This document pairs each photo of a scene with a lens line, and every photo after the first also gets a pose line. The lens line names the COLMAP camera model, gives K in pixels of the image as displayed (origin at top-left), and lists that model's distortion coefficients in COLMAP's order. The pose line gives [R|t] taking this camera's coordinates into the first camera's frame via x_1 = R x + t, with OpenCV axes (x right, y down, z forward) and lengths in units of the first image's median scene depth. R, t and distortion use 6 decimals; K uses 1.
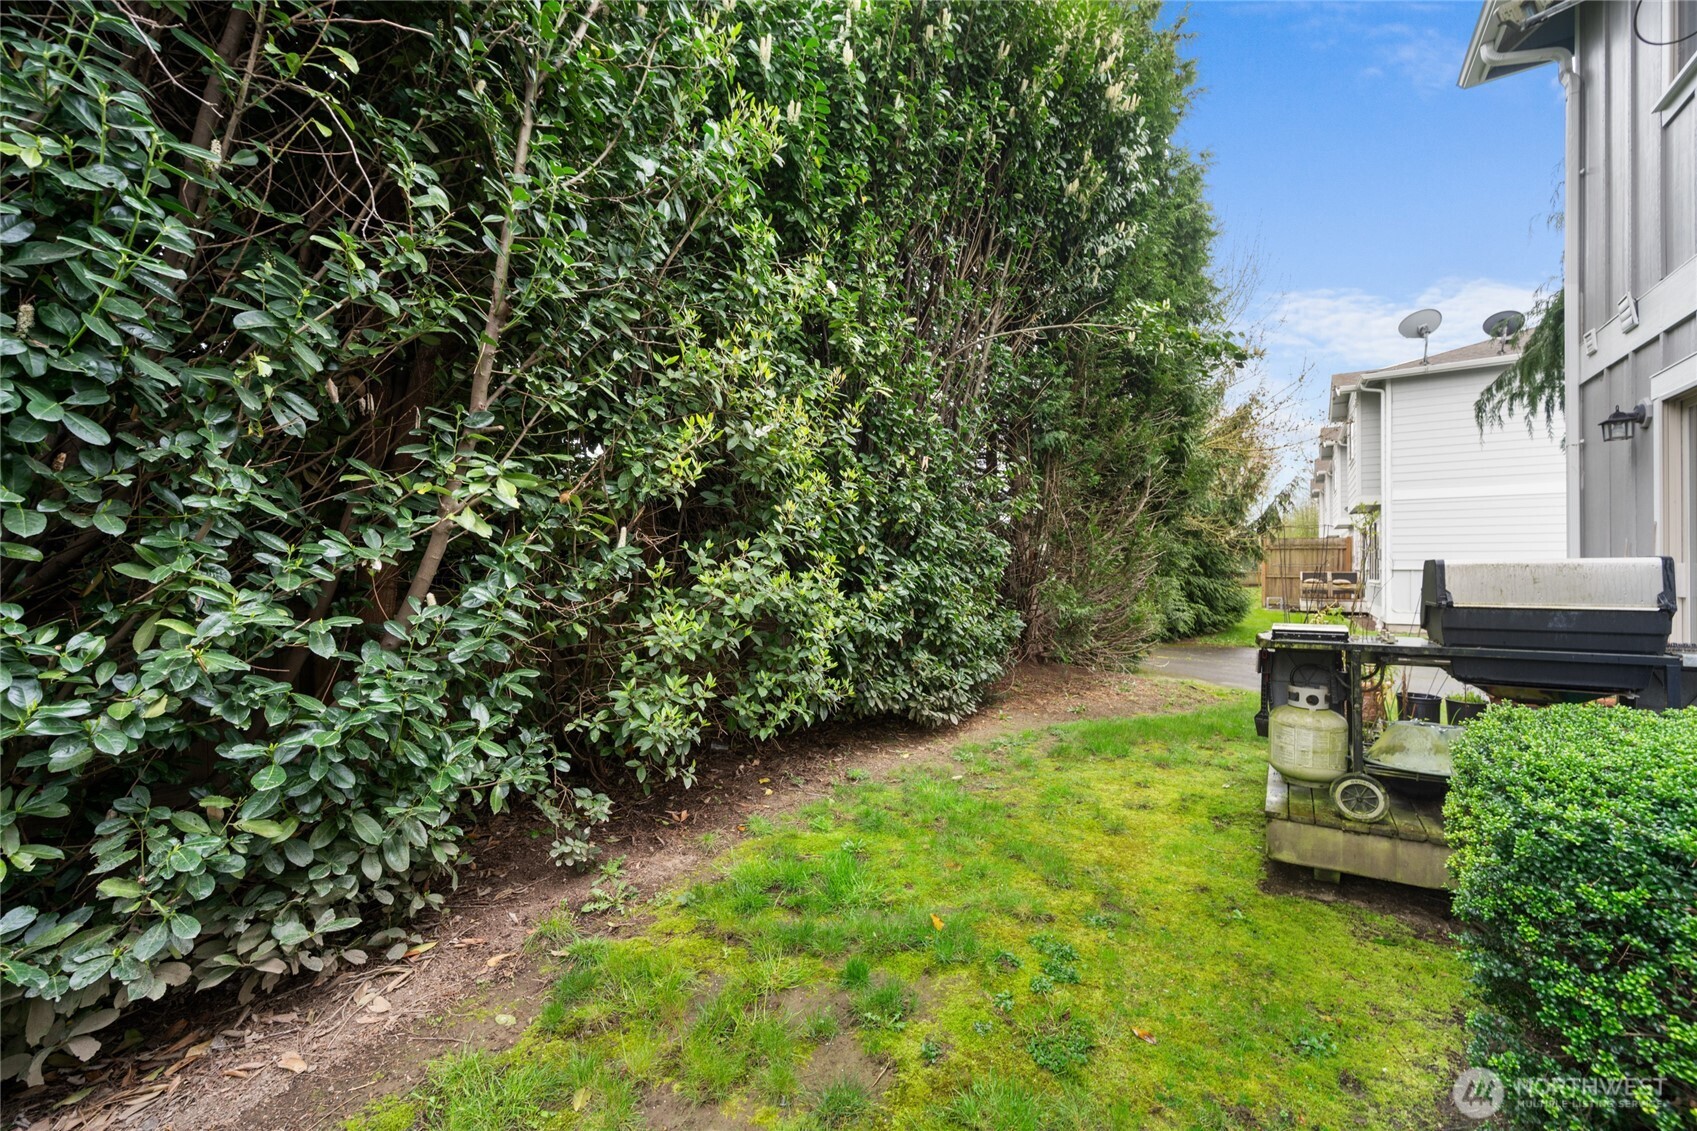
lens RADIAL K [[664.4, 0, 852.8], [0, 664.4, 567.8], [0, 0, 1]] dist [0.001296, -0.000265]
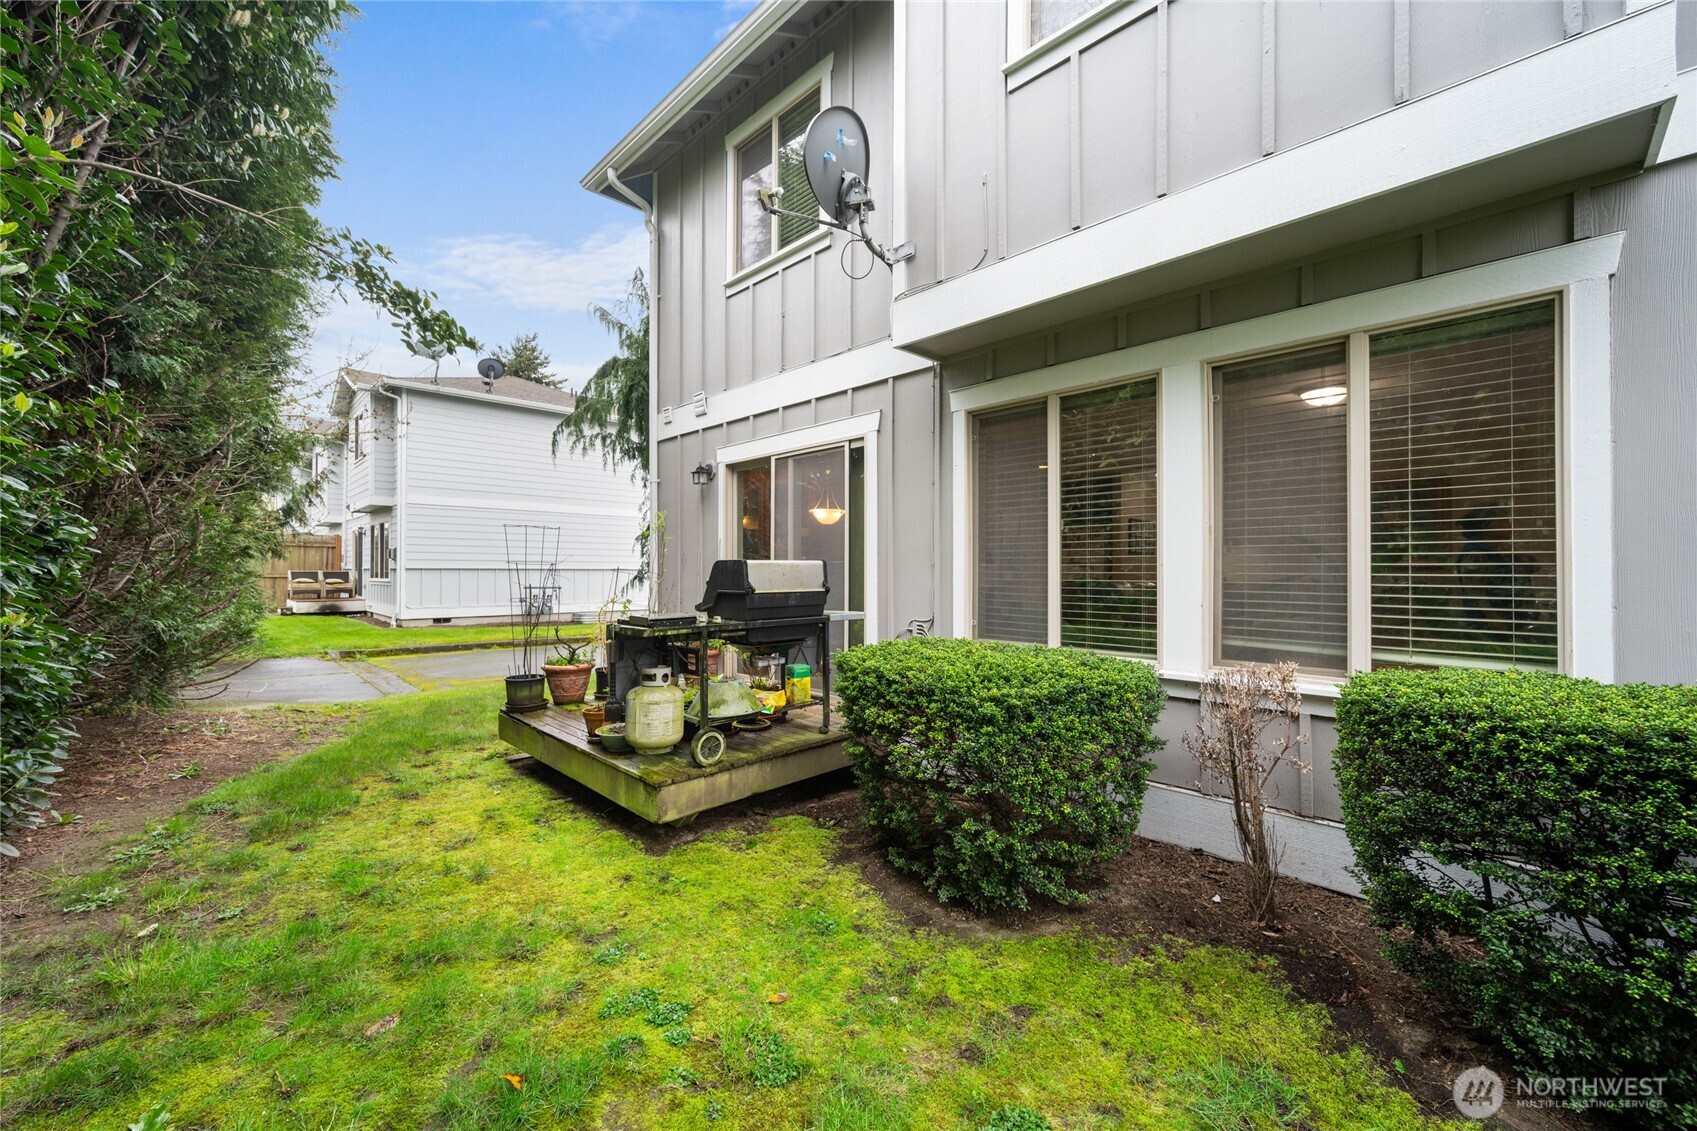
lens RADIAL K [[664.4, 0, 850.3], [0, 664.4, 568.2], [0, 0, 1]] dist [0.001296, -0.000265]
pose [[0.222845, 0.003624, 0.974847, -0.270588], [-0.005309, 0.999983, -0.002504, 0.004878], [-0.974839, -0.004618, 0.222861, 0.300632]]
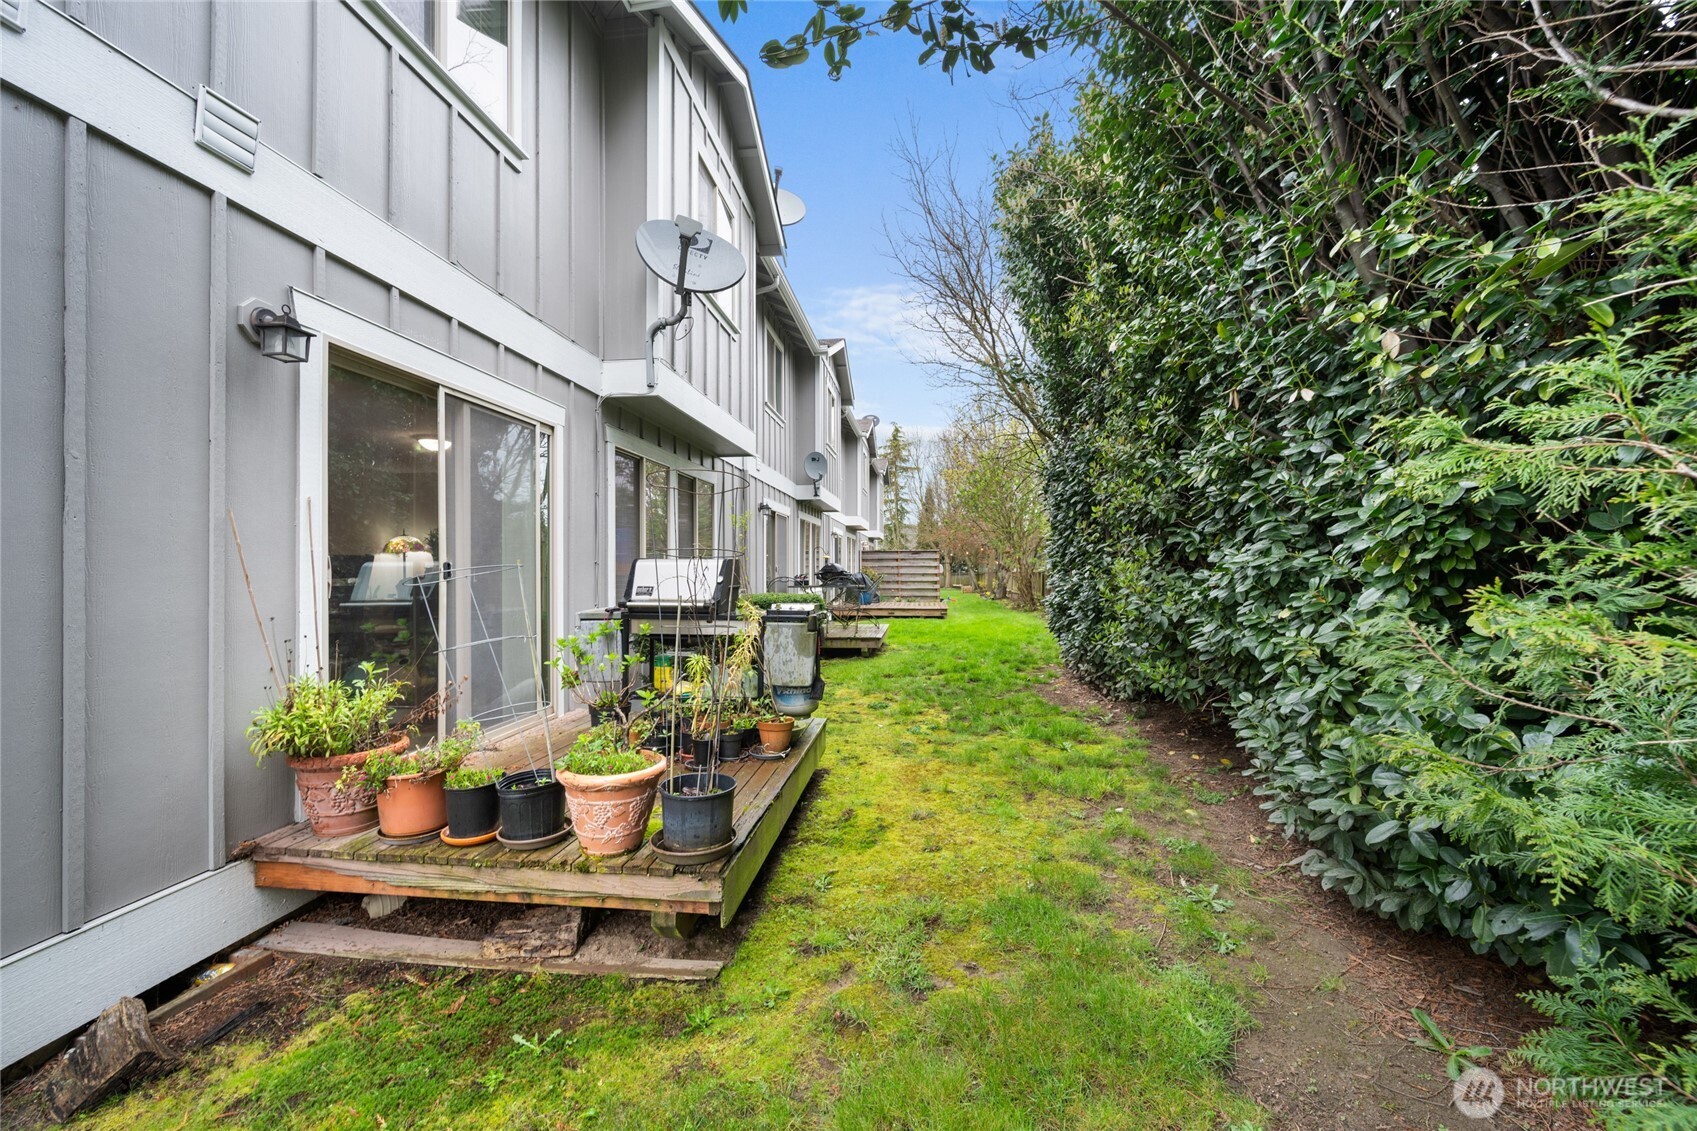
lens RADIAL K [[664.4, 0, 848.5], [0, 664.4, 564.2], [0, 0, 1]] dist [0.001296, -0.000265]
pose [[-0.901152, 0.000679, -0.433503, 0.885557], [0.003304, 0.999980, -0.005302, 0.005927], [0.433491, -0.006211, -0.901137, 1.704247]]
